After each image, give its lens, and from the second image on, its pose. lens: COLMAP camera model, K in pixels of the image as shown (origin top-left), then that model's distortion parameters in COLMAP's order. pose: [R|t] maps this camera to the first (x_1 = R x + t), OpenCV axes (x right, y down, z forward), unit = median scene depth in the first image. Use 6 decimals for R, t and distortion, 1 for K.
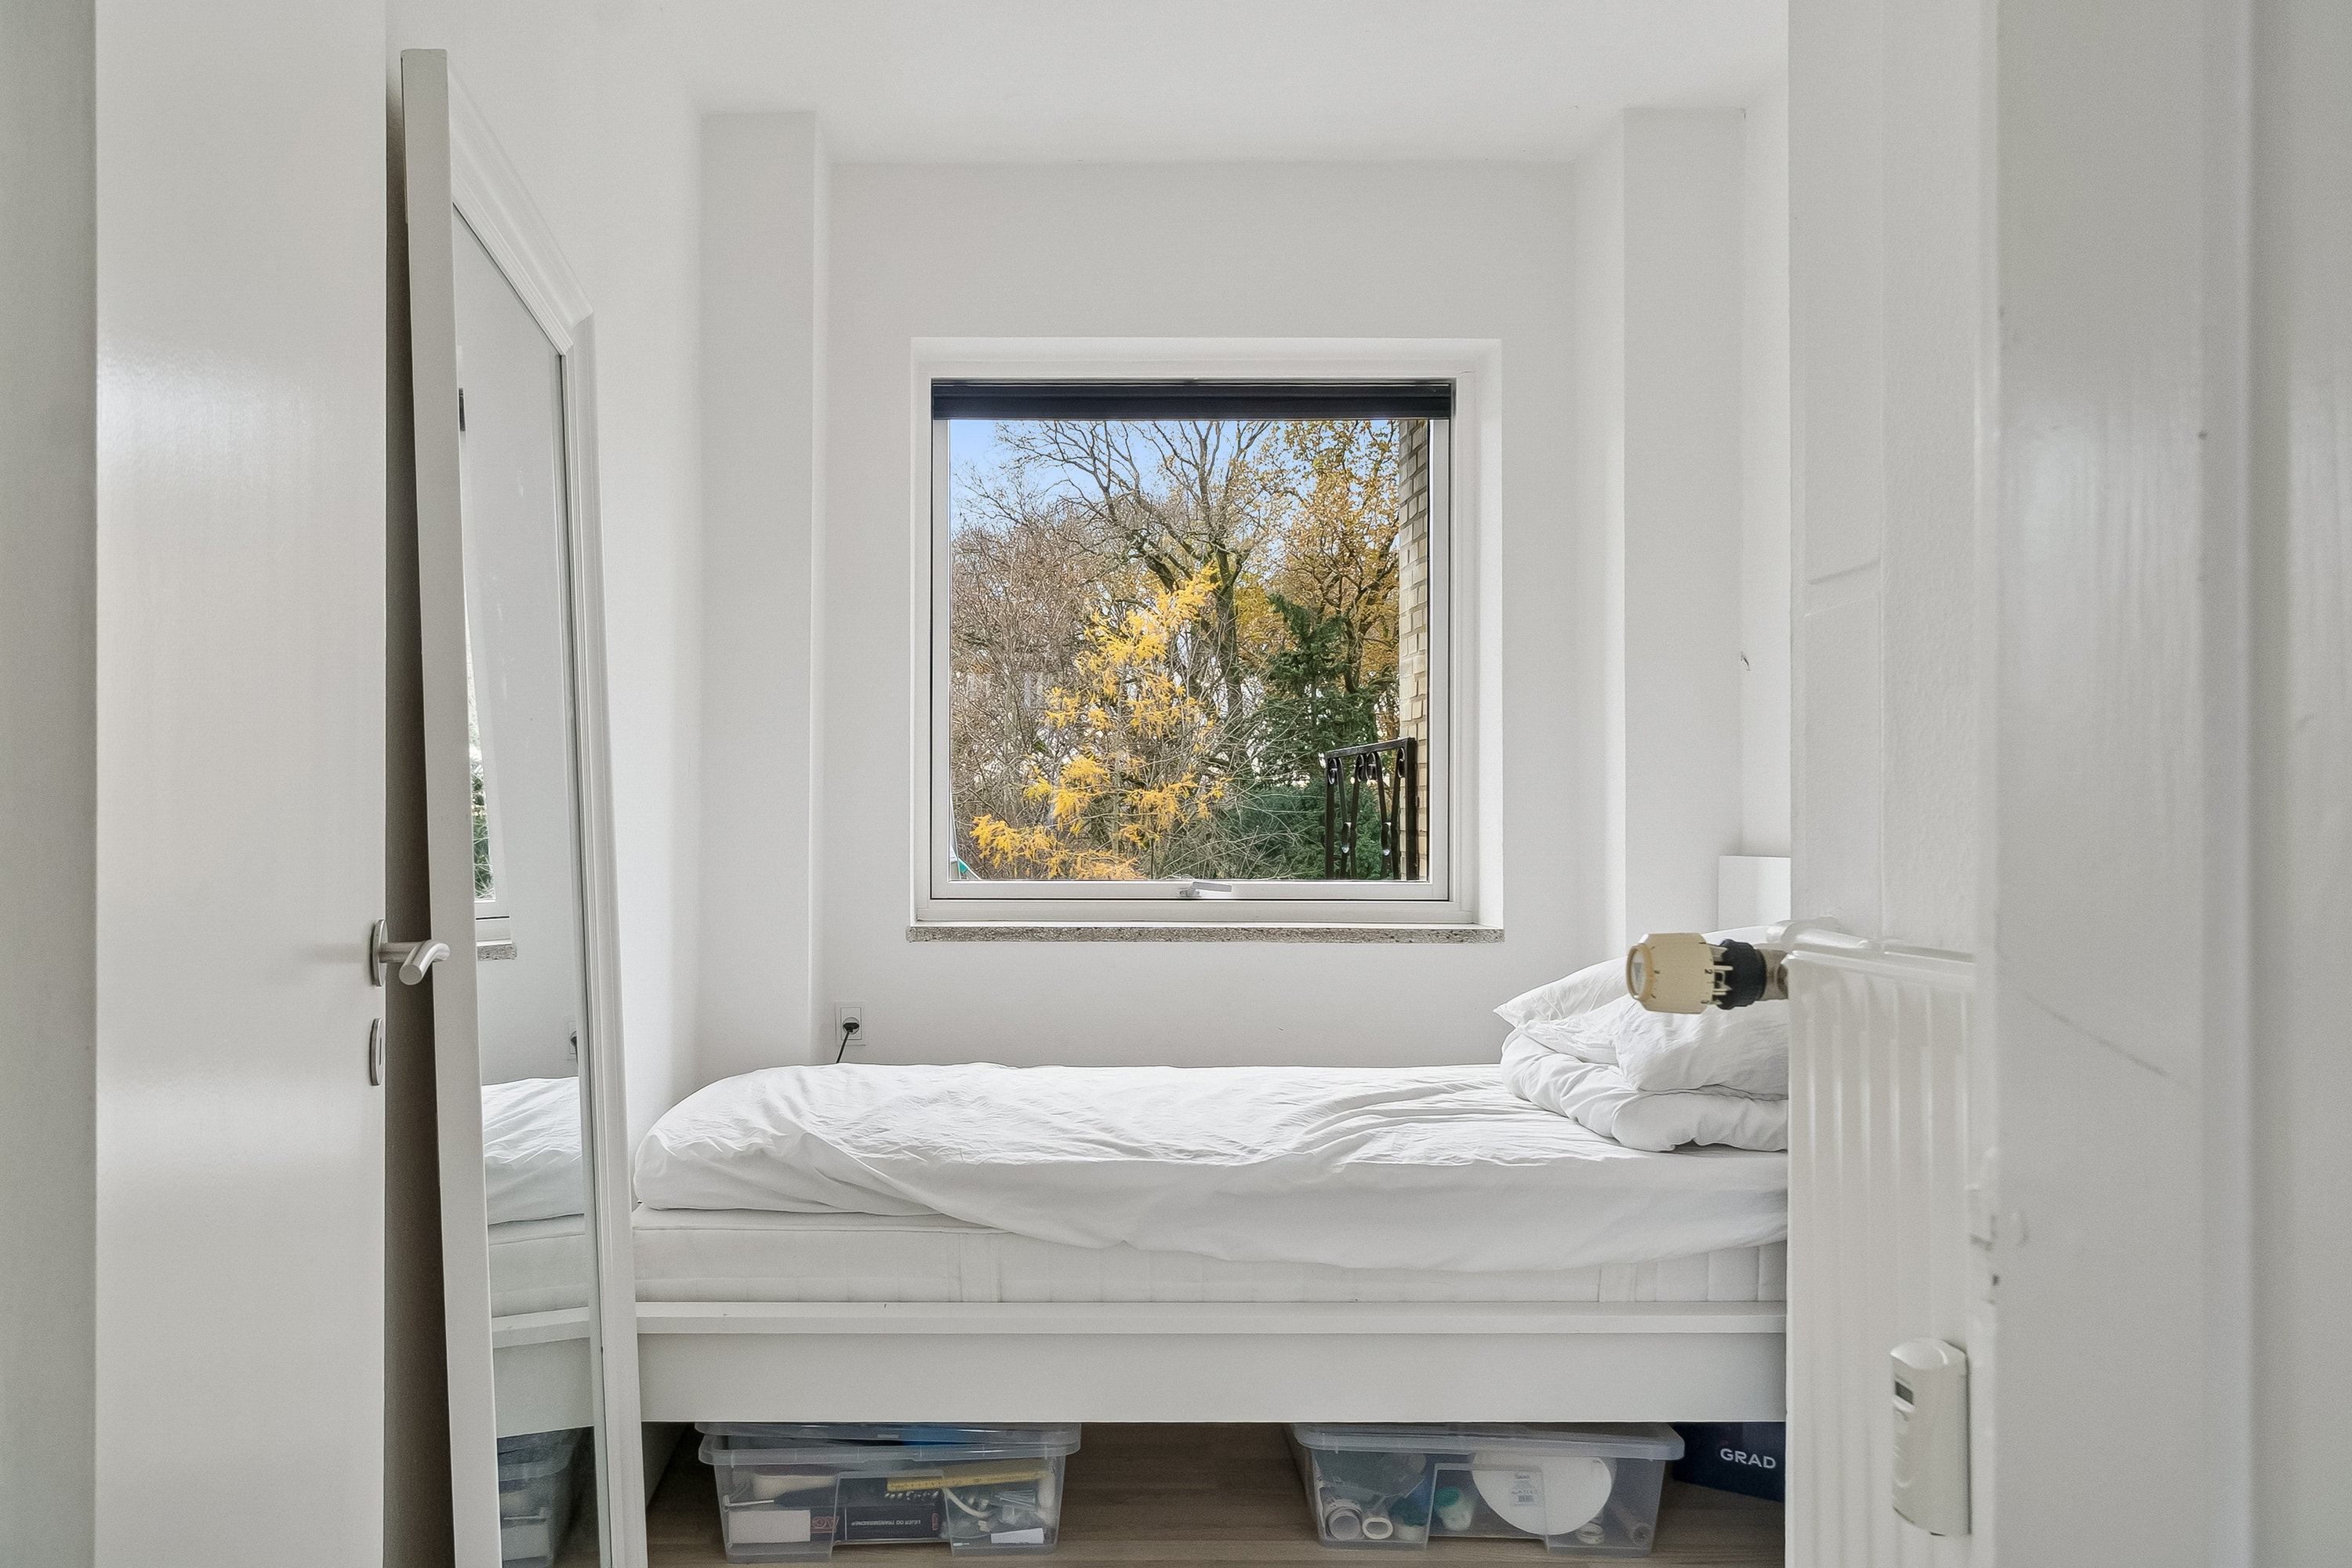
lens RADIAL K [[1615.8, 0, 1171.5], [0, 1615.8, 728.1], [0, 0, 1]] dist [0.002004, 0.002273]
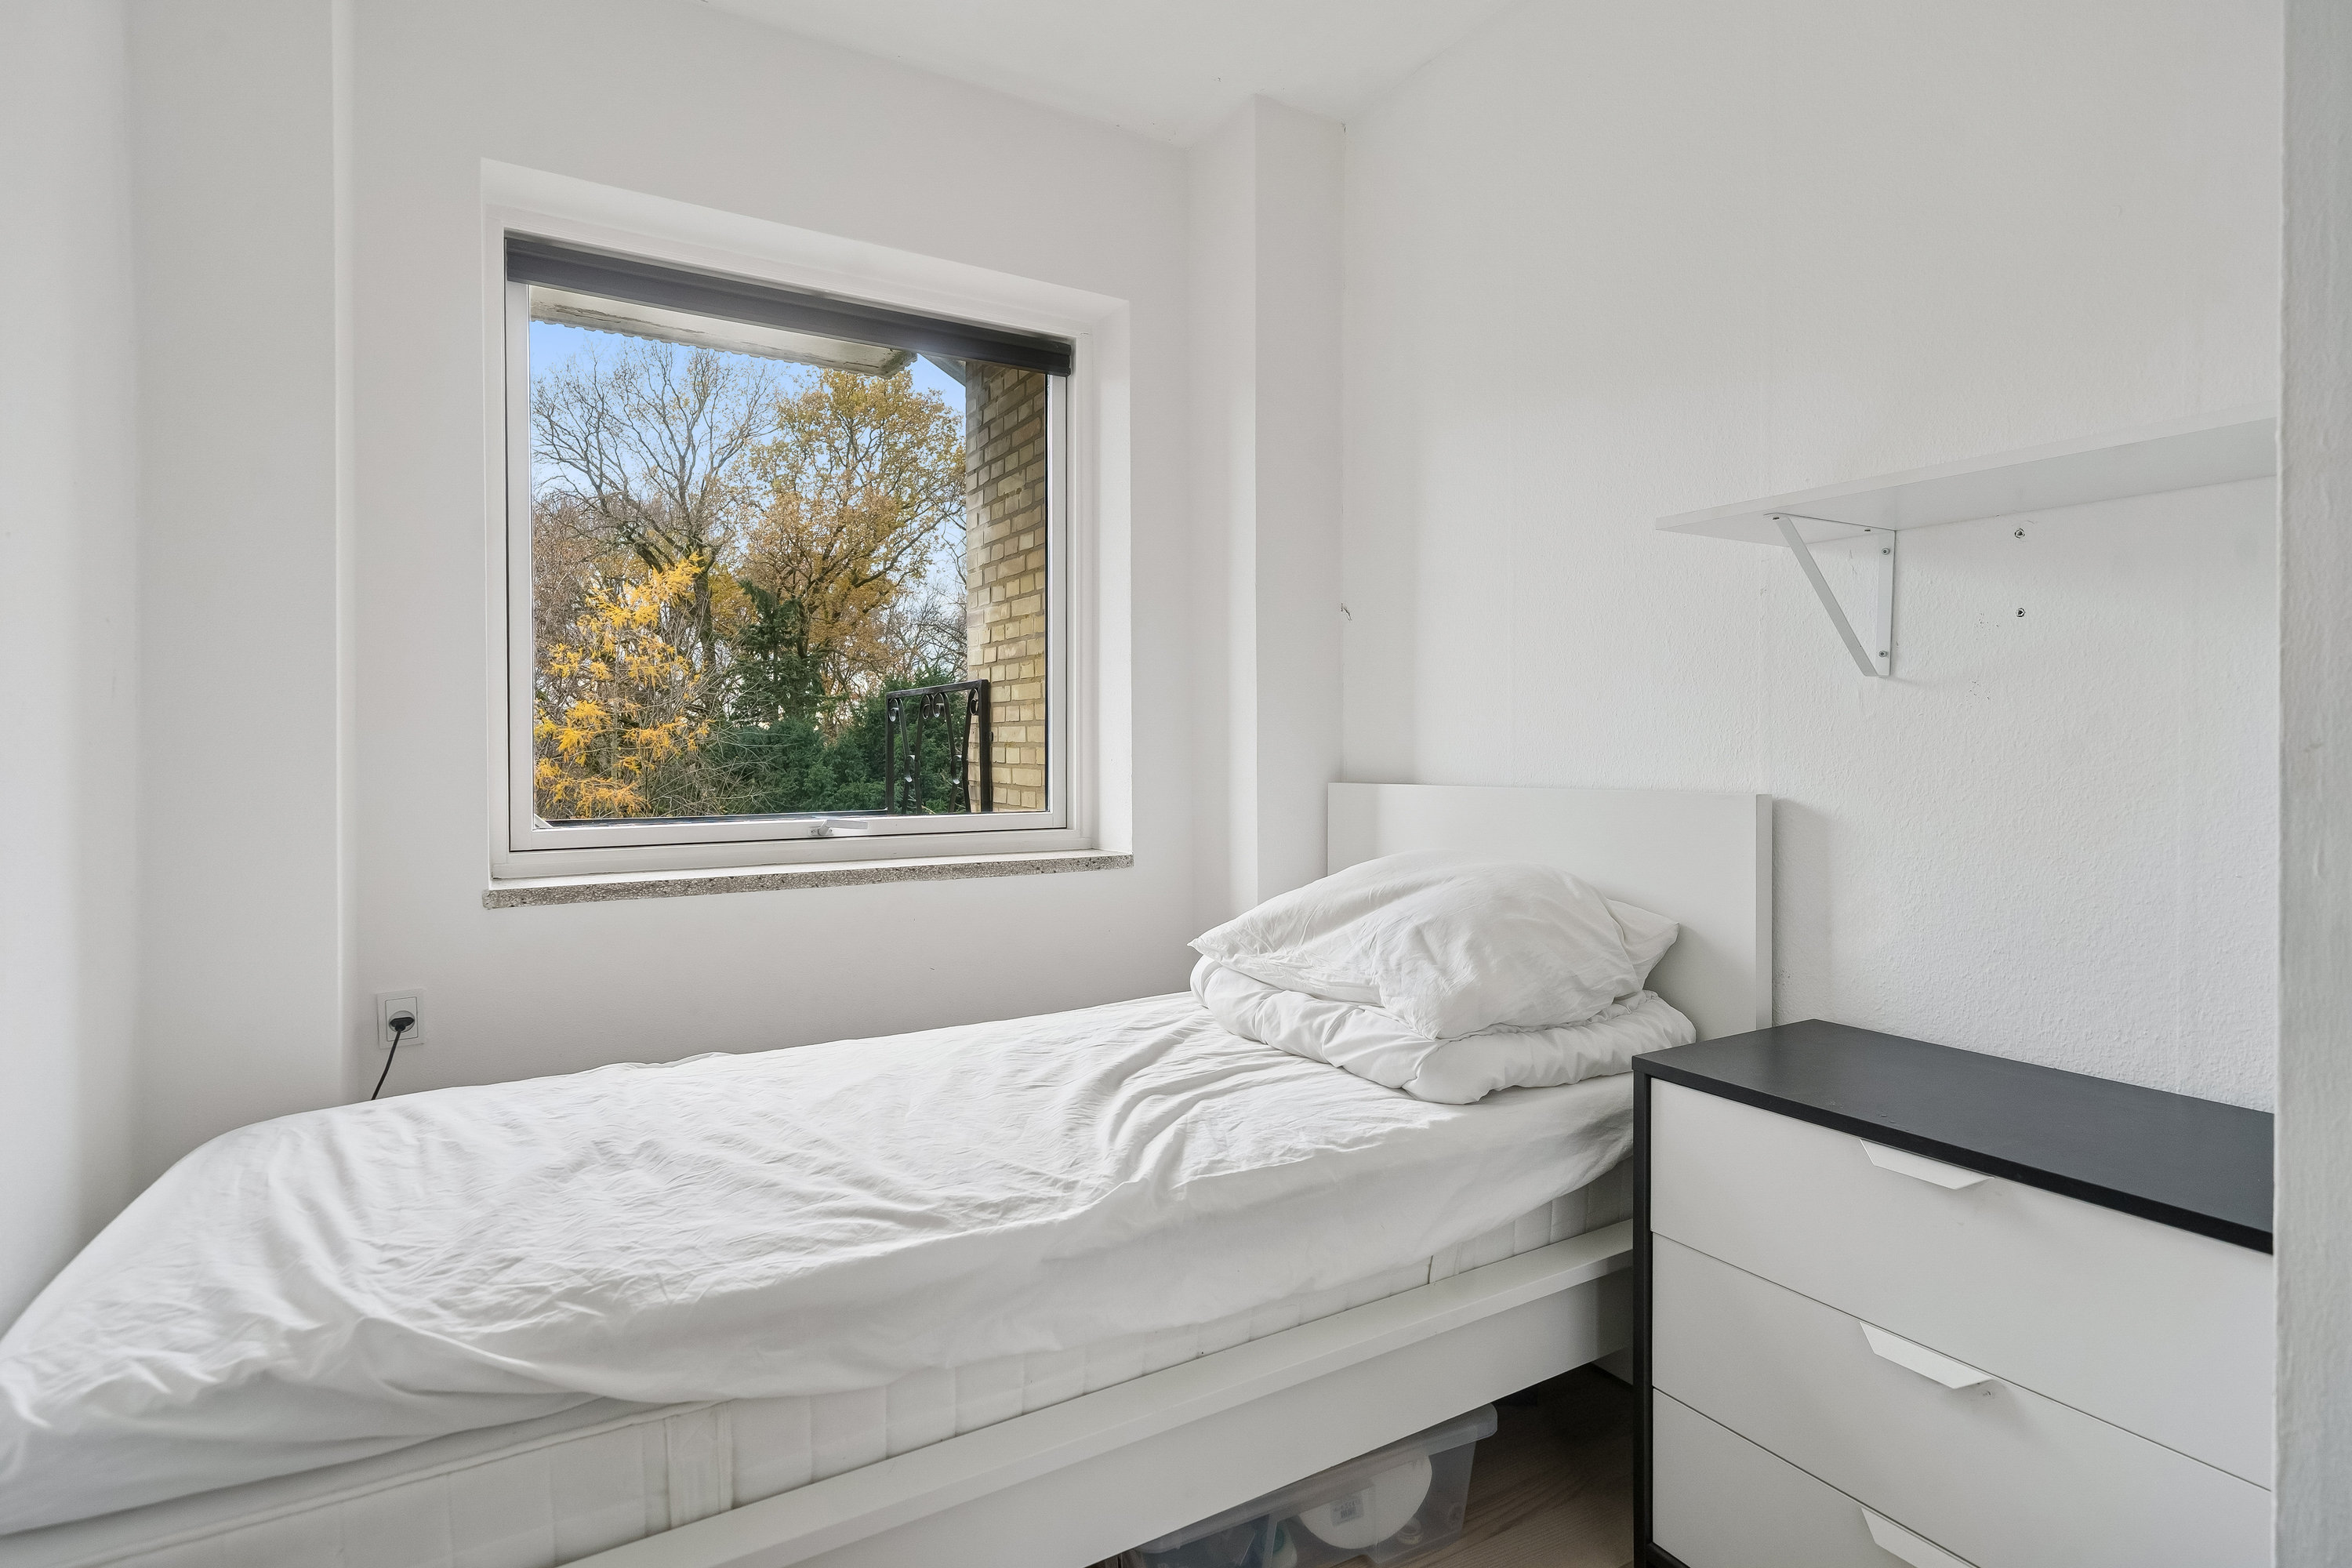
lens RADIAL K [[985.2, 0, 1078.0], [0, 985.2, 732.5], [0, 0, 1]] dist [0.003672, 0.000887]
pose [[0.900041, 0.001005, 0.435805, -0.108799], [-0.018048, 0.999225, 0.034971, 0.020838], [-0.435432, -0.039341, 0.899361, 0.419874]]
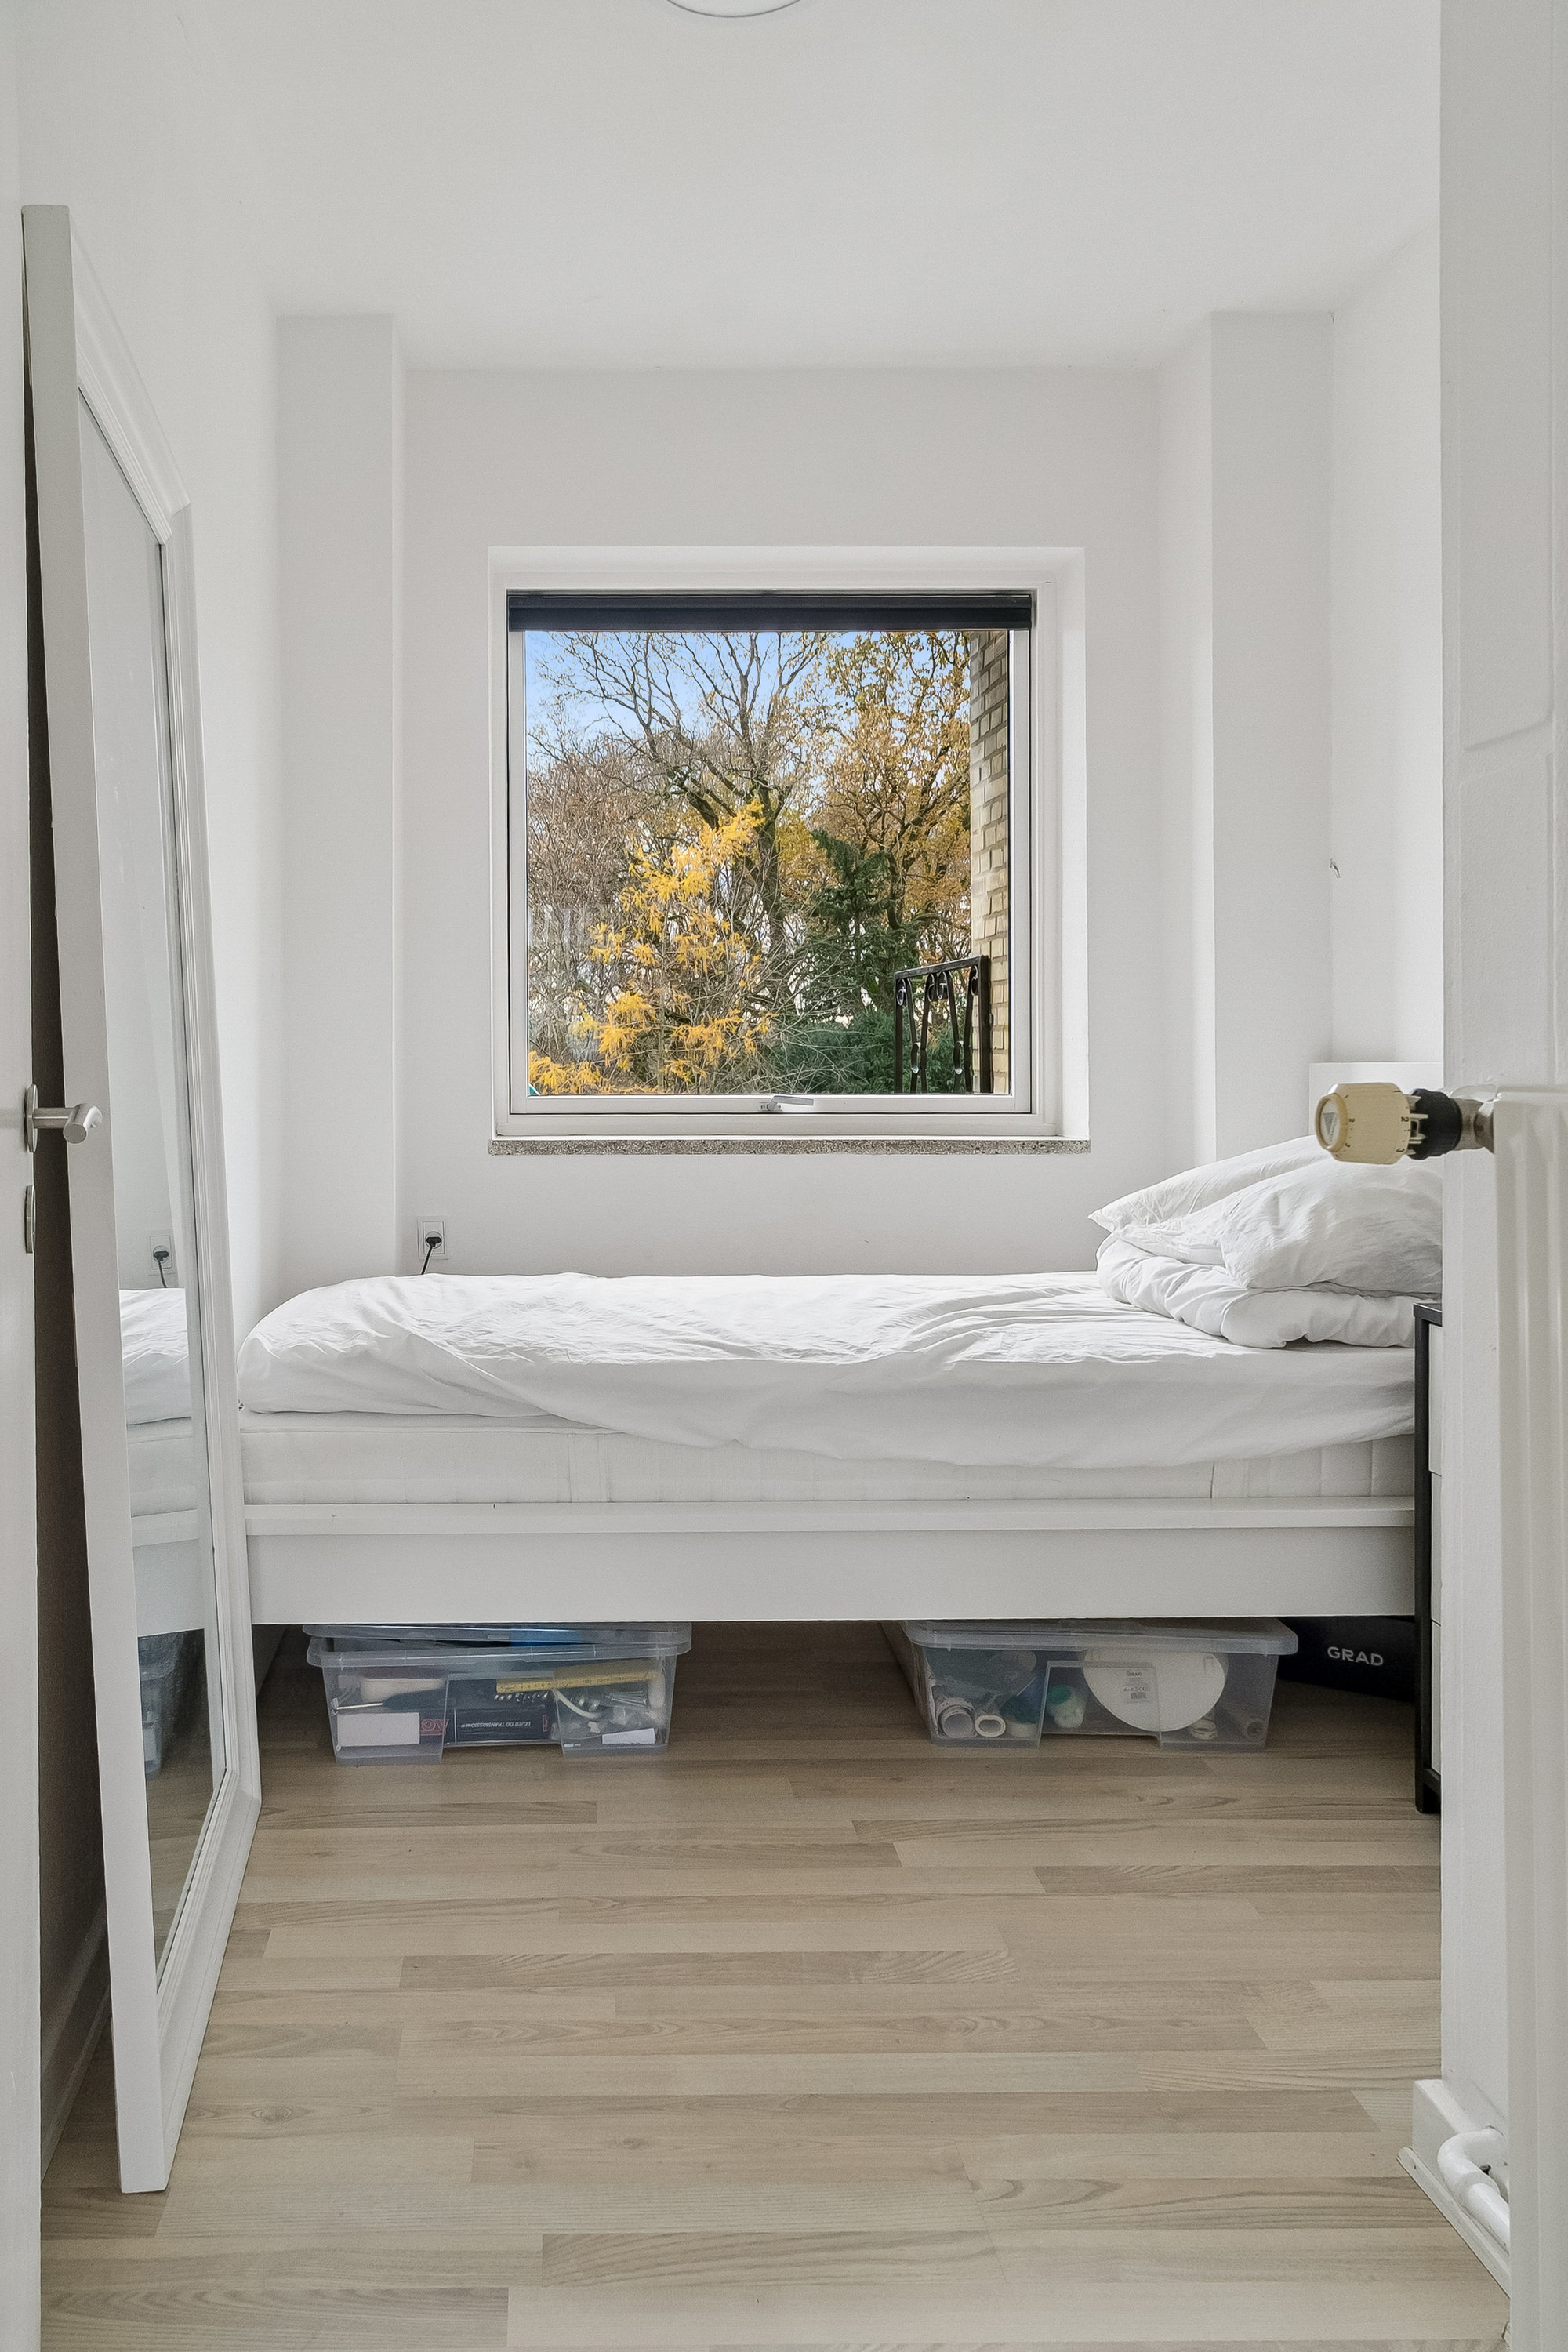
lens RADIAL K [[1615.8, 0, 707.7], [0, 1615.8, 996.4], [0, 0, 1]] dist [0.002004, 0.002273]
pose [[0.999943, -0.003434, 0.010078, -0.038284], [0.003328, 0.999939, 0.010489, 0.023970], [-0.010113, -0.010455, 0.999894, 0.007405]]
